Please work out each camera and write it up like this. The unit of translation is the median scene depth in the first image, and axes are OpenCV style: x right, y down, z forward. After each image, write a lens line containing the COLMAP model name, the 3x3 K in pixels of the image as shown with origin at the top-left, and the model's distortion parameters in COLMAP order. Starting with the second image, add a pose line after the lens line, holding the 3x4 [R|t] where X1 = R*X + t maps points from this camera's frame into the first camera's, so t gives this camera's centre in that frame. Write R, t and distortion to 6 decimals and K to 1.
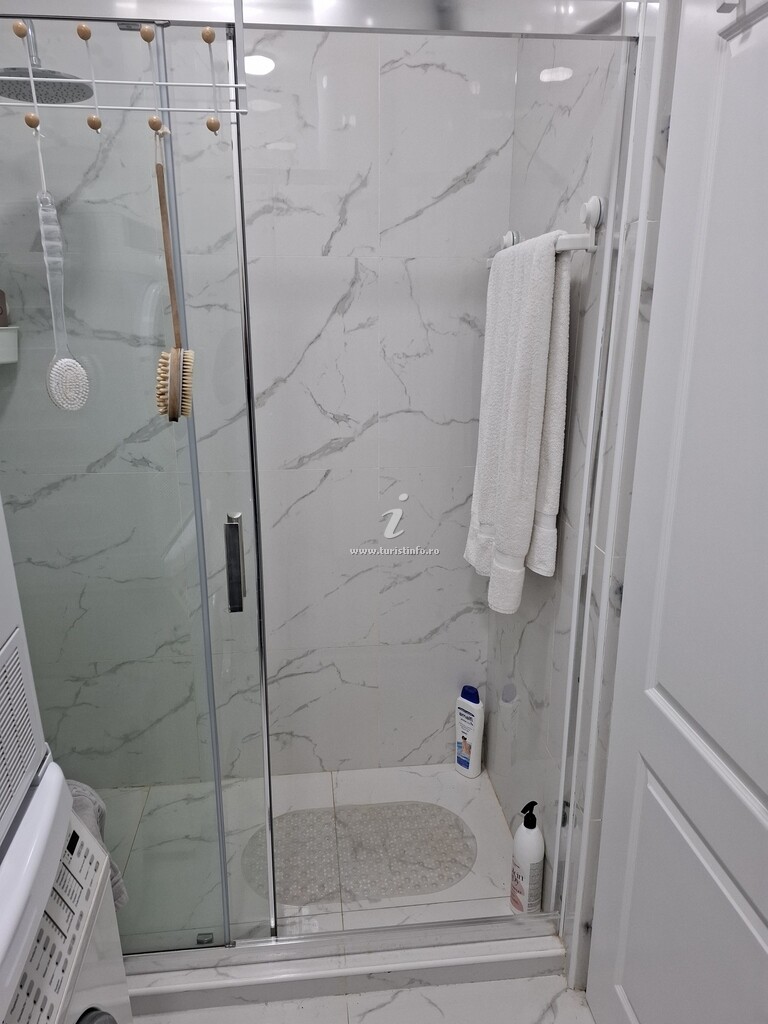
lens RADIAL K [[750.3, 0, 363.4], [0, 750.3, 509.5], [0, 0, 1]] dist [0.113064, -0.079083]
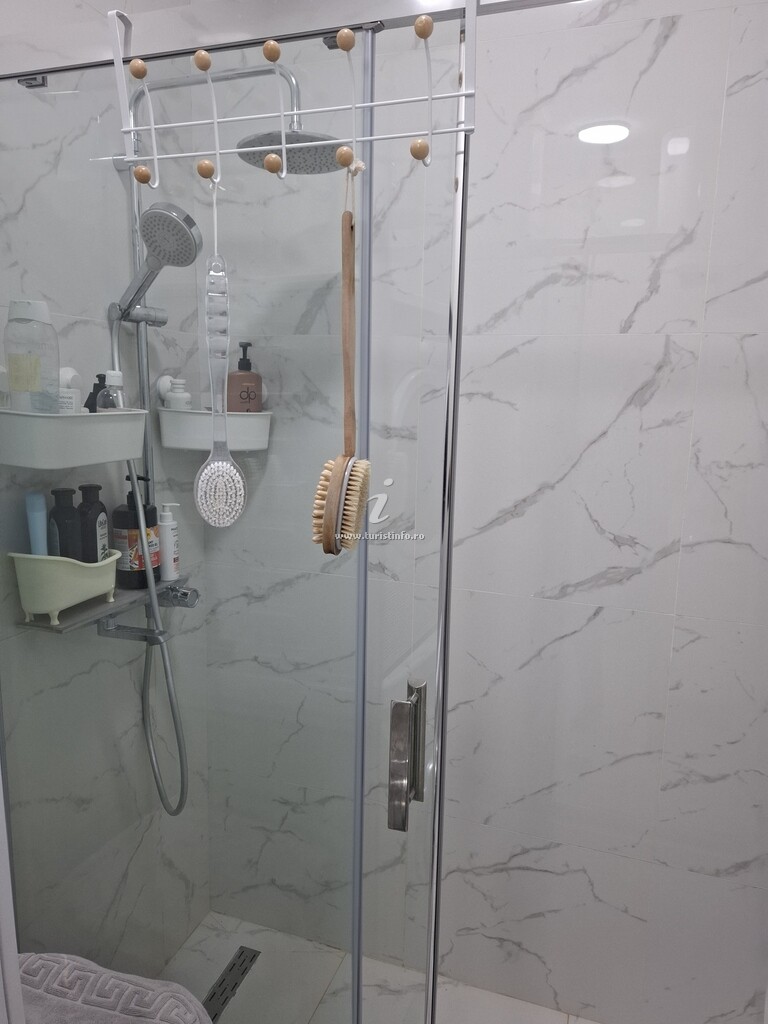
lens RADIAL K [[712.5, 0, 390.2], [0, 712.5, 508.5], [0, 0, 1]] dist [0.094525, -0.088204]
pose [[0.909366, 0.091830, -0.405734, 0.046547], [-0.128726, 0.989578, -0.064541, -0.079138], [0.395579, 0.110920, 0.911710, 0.255619]]
